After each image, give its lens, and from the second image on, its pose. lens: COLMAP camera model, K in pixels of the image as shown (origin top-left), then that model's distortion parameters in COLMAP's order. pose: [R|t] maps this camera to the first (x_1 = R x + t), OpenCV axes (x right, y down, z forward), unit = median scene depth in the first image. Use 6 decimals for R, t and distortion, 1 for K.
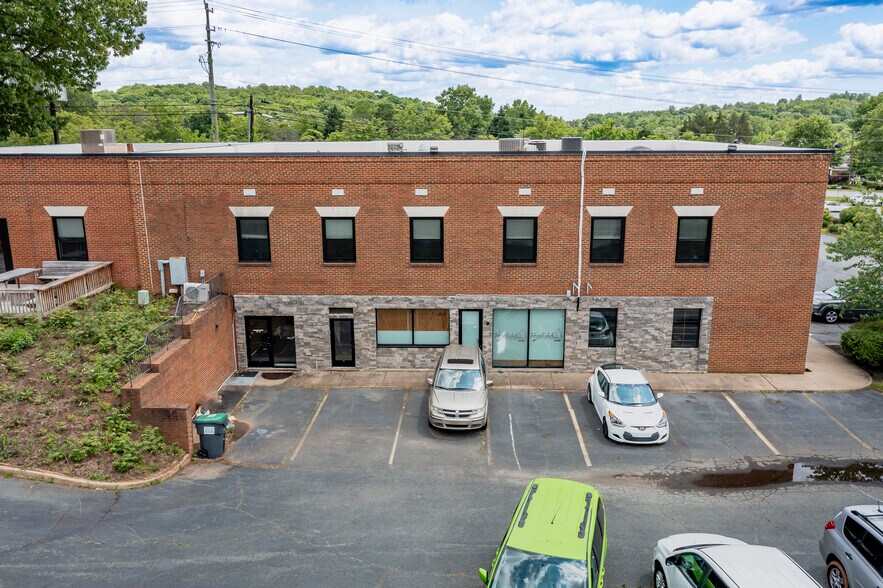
lens RADIAL K [[703.7, 0, 441.5], [0, 703.7, 294.0], [0, 0, 1]] dist [0.004791, 0.007359]
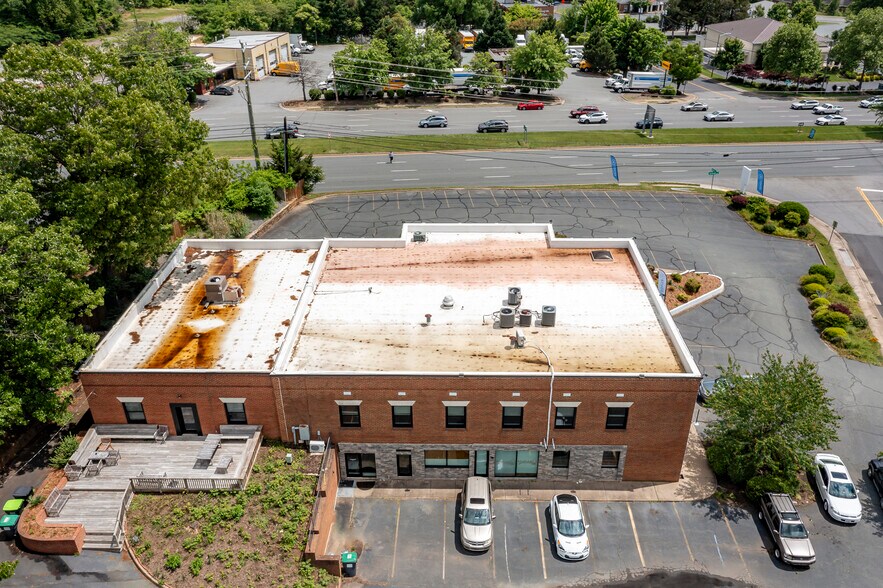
lens RADIAL K [[703.7, 0, 441.5], [0, 703.7, 294.0], [0, 0, 1]] dist [0.004791, 0.007359]
pose [[0.999864, -0.010563, 0.012632, -0.071948], [0.006612, 0.960121, 0.279506, -0.806817], [-0.015081, -0.279384, 0.960061, -0.494611]]
